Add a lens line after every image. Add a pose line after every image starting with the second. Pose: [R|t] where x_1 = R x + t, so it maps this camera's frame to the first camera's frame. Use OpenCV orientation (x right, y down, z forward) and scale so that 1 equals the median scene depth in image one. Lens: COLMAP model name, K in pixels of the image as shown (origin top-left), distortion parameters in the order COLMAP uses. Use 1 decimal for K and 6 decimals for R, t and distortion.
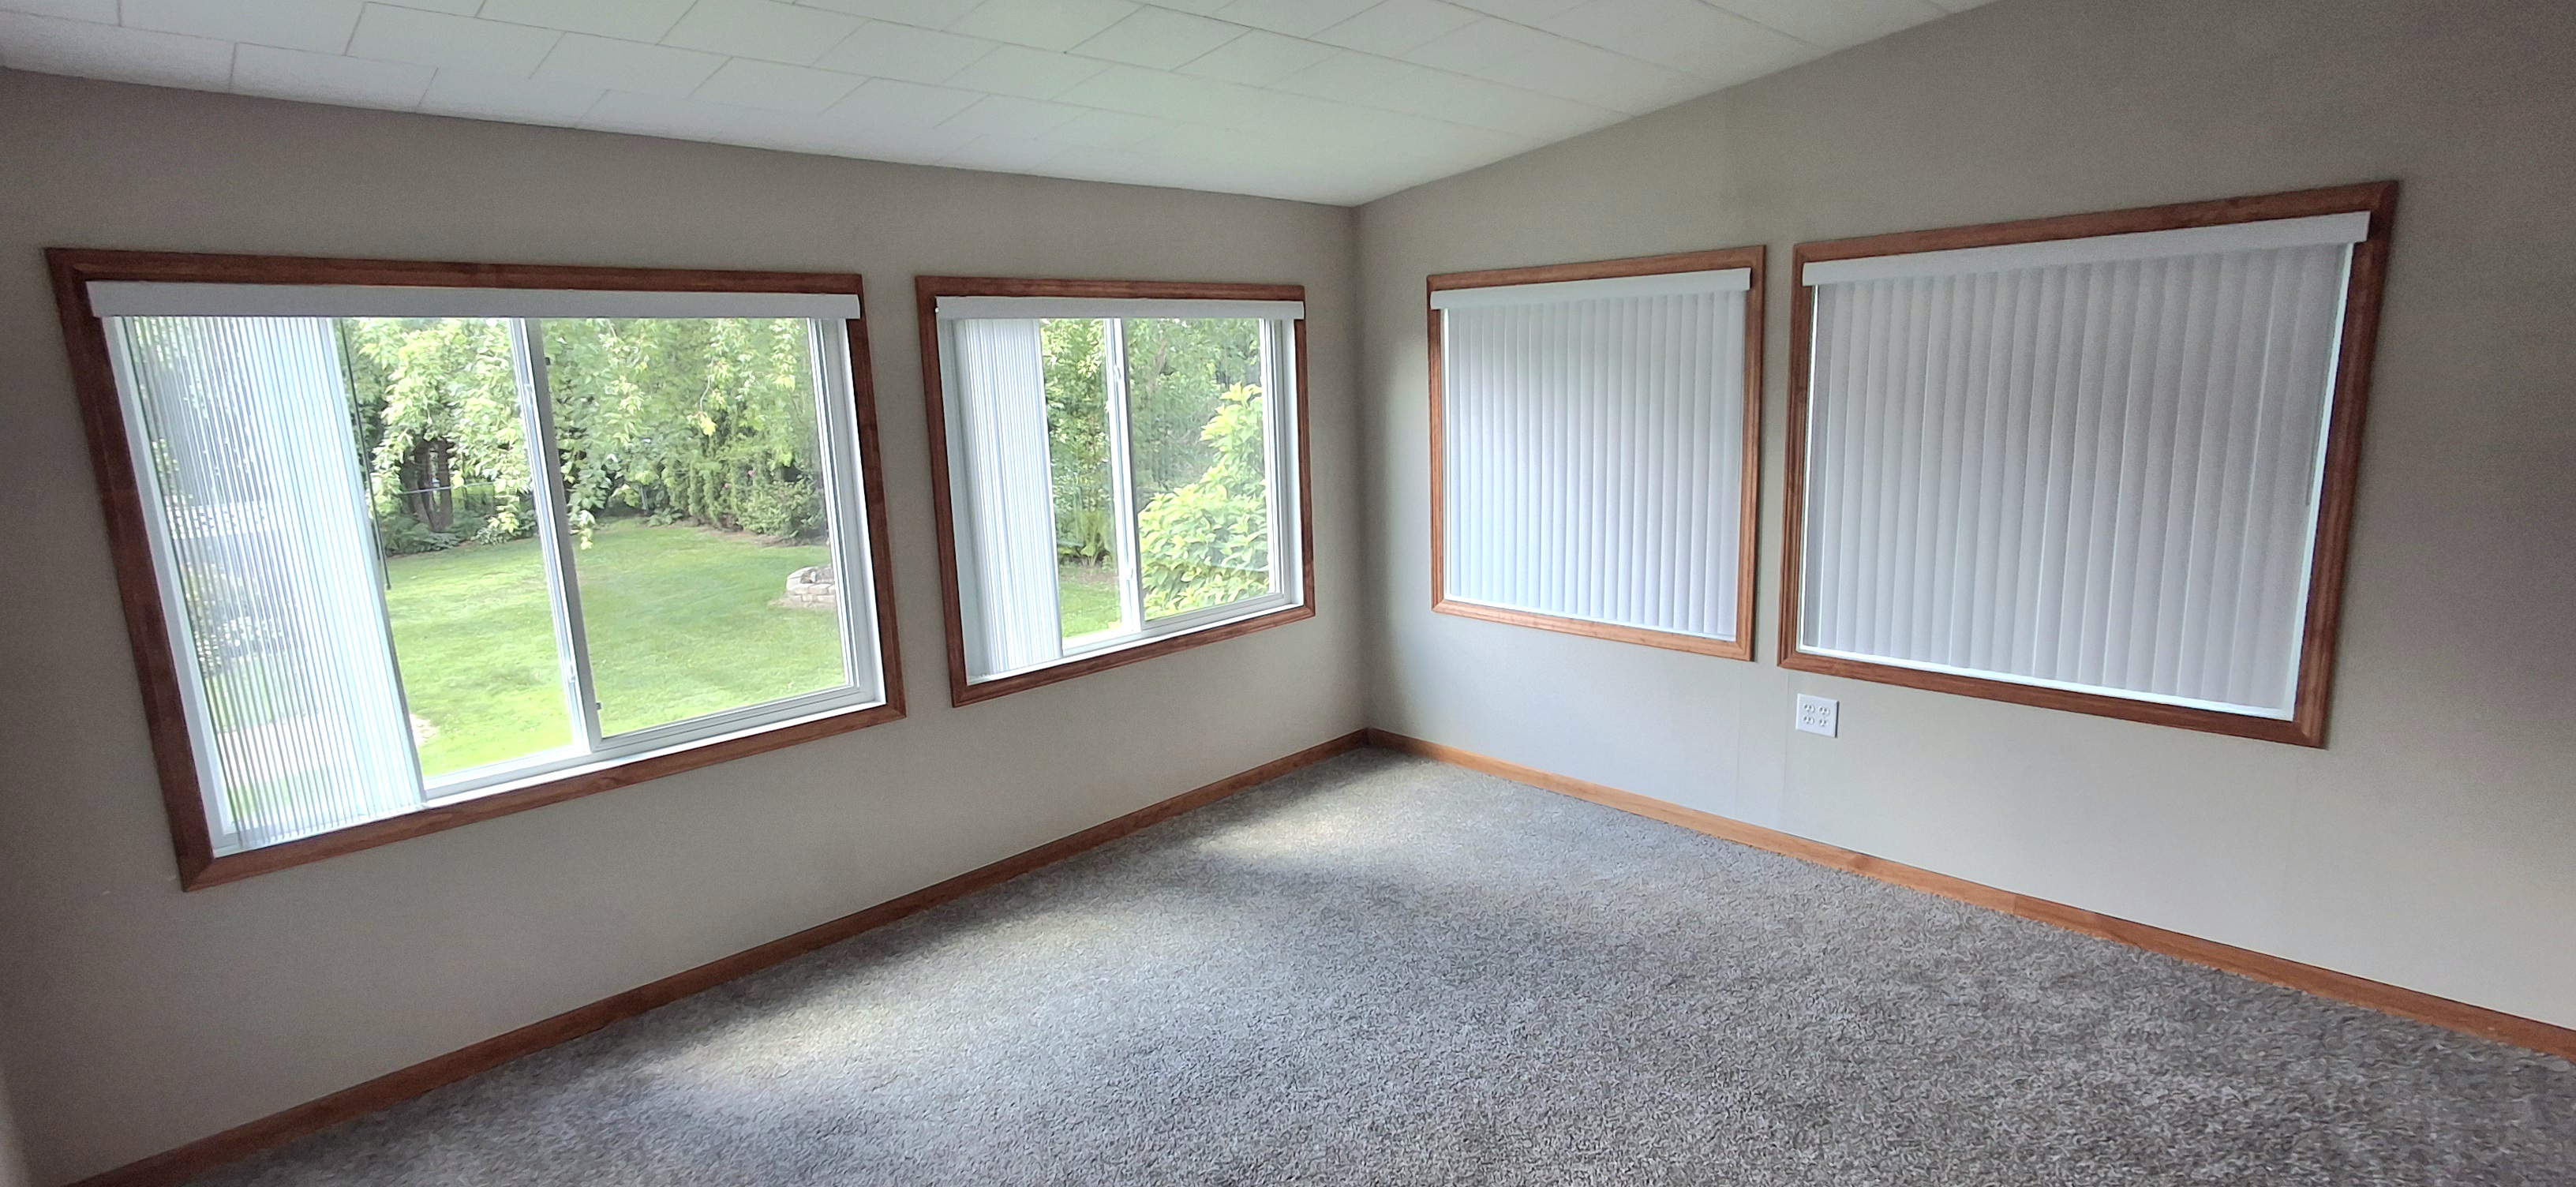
lens RADIAL K [[1174.9, 0, 1291.5], [0, 1174.9, 585.6], [0, 0, 1]] dist [-0.003495, -0.000167]
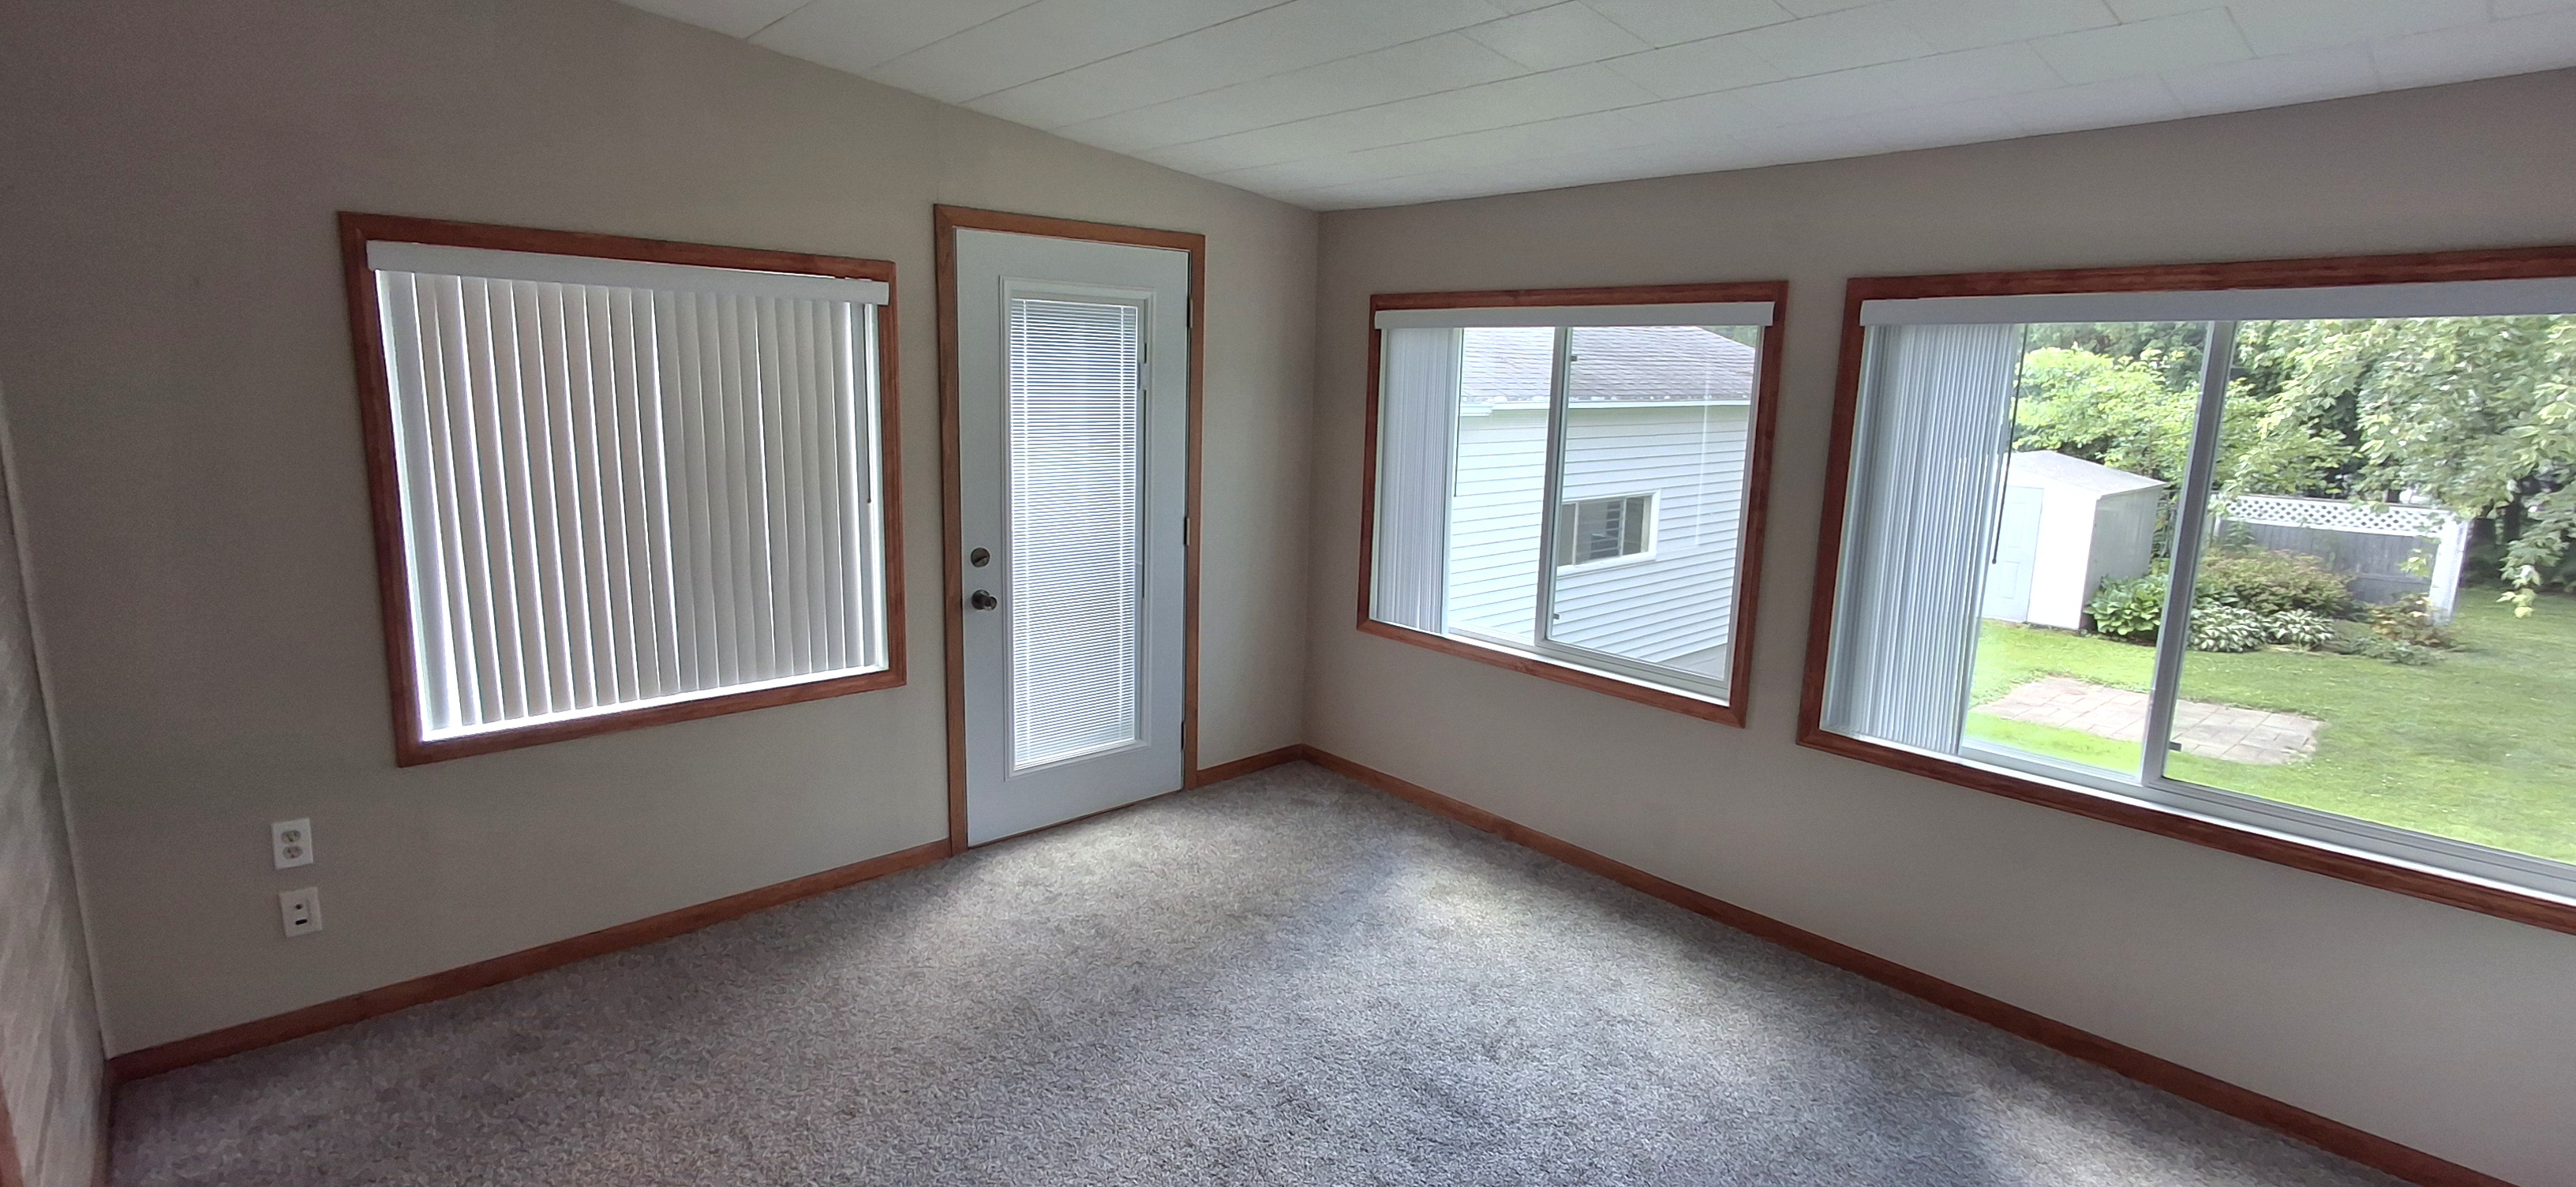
lens RADIAL K [[1174.9, 0, 1284.1], [0, 1174.9, 592.1], [0, 0, 1]] dist [-0.003495, -0.000167]
pose [[-0.048153, 0.216347, -0.975128, 0.628377], [-0.212167, 0.951767, 0.221641, -0.134059], [0.976046, 0.217563, 0.000072, 0.596951]]
